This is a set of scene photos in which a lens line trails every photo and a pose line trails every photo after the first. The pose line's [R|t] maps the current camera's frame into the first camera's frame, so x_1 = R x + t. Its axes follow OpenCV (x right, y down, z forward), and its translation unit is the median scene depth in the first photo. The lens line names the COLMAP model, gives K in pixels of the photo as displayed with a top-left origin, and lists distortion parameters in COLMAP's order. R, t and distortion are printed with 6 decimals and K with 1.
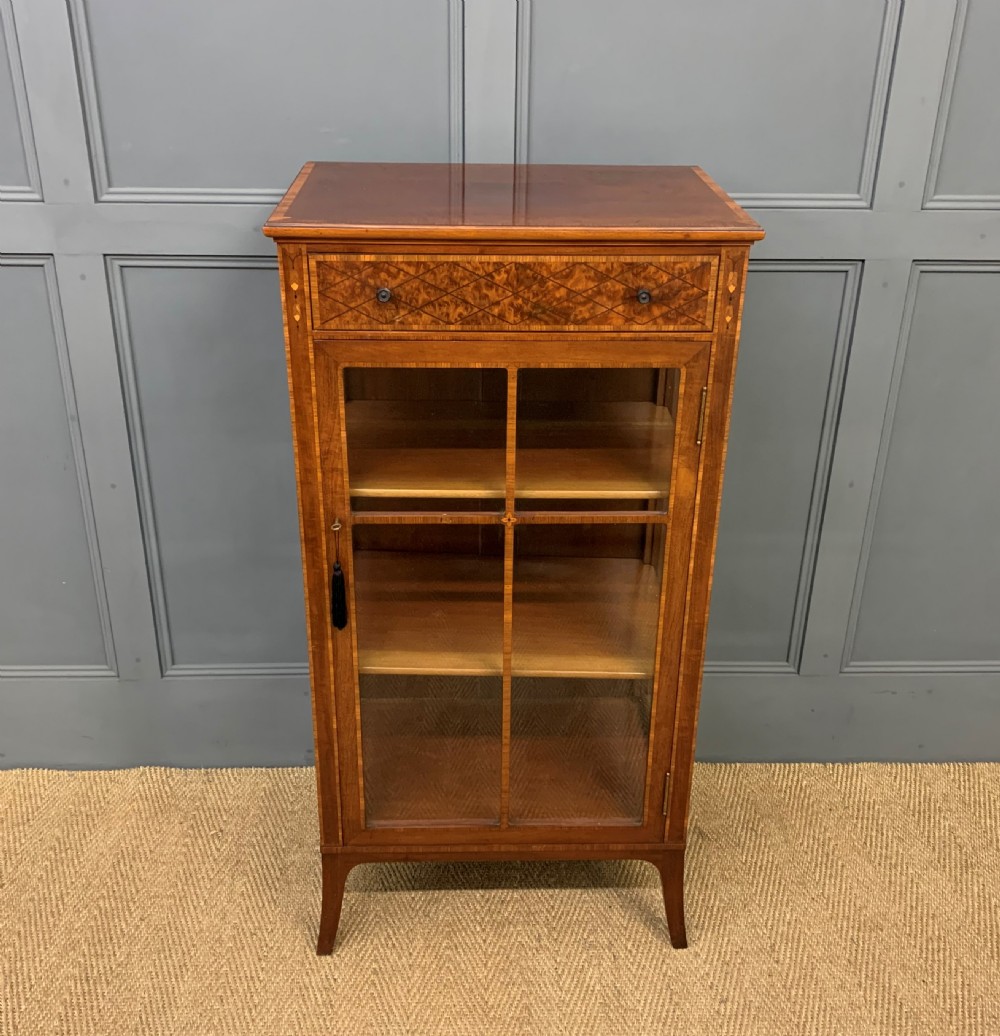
lens RADIAL K [[1084.1, 0, 501.3], [0, 1084.1, 545.9], [0, 0, 1]] dist [0.008703, 0.026458]
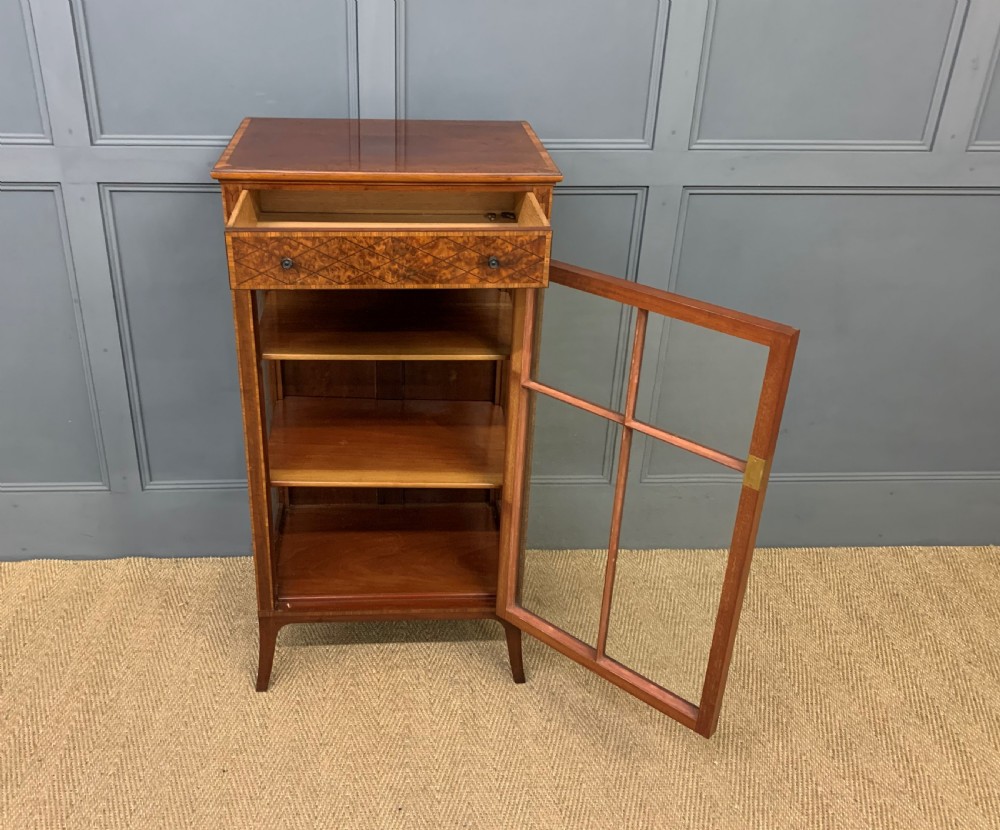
lens RADIAL K [[854.6, 0, 432.0], [0, 854.6, 384.0], [0, 0, 1]] dist [0.020634, 0.011001]
pose [[0.999813, -0.005434, 0.018568, 0.036638], [0.005482, 0.999982, -0.002544, -0.009130], [-0.018554, 0.002645, 0.999824, -0.095851]]
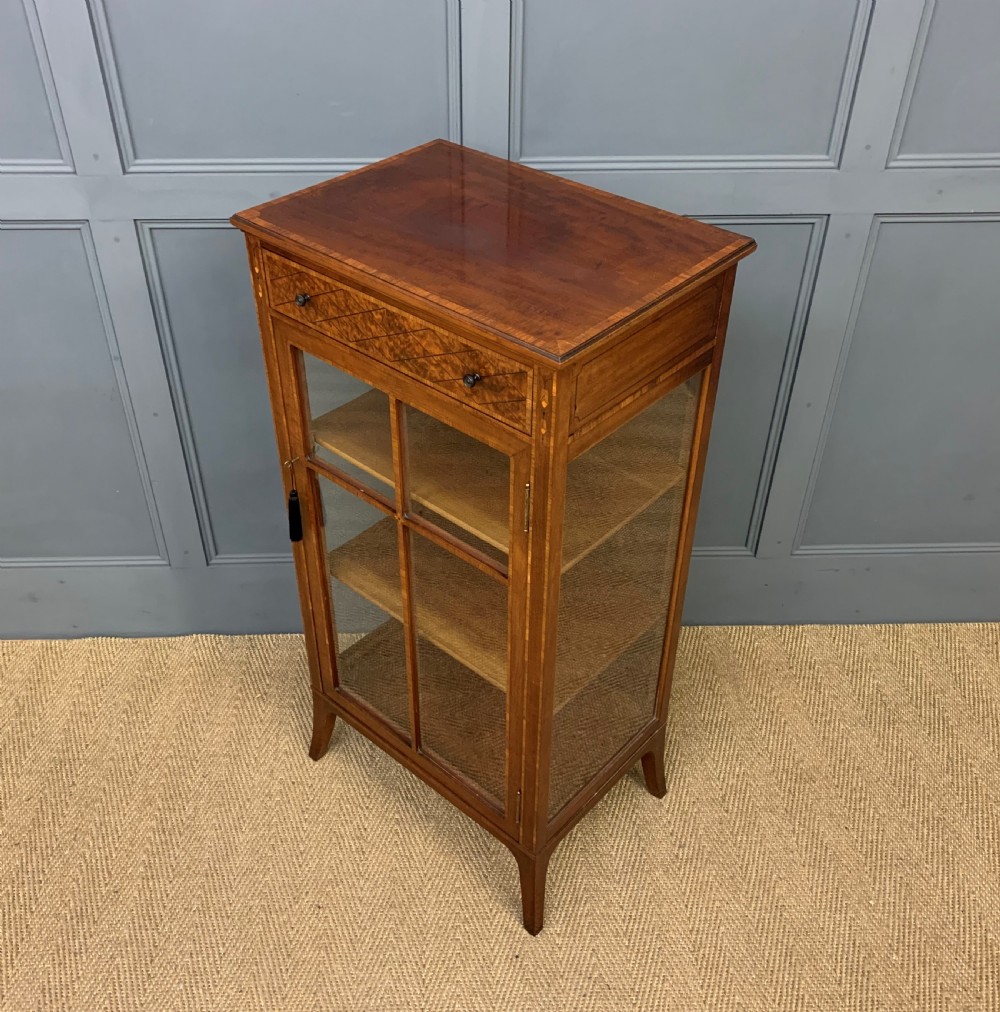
lens RADIAL K [[970.3, 0, 490.4], [0, 970.3, 487.2], [0, 0, 1]] dist [0.040322, -0.025758]
pose [[0.999962, -0.006345, -0.006039, -0.002614], [0.007309, 0.984374, 0.175939, -0.179033], [0.004828, -0.175976, 0.984383, -0.015846]]
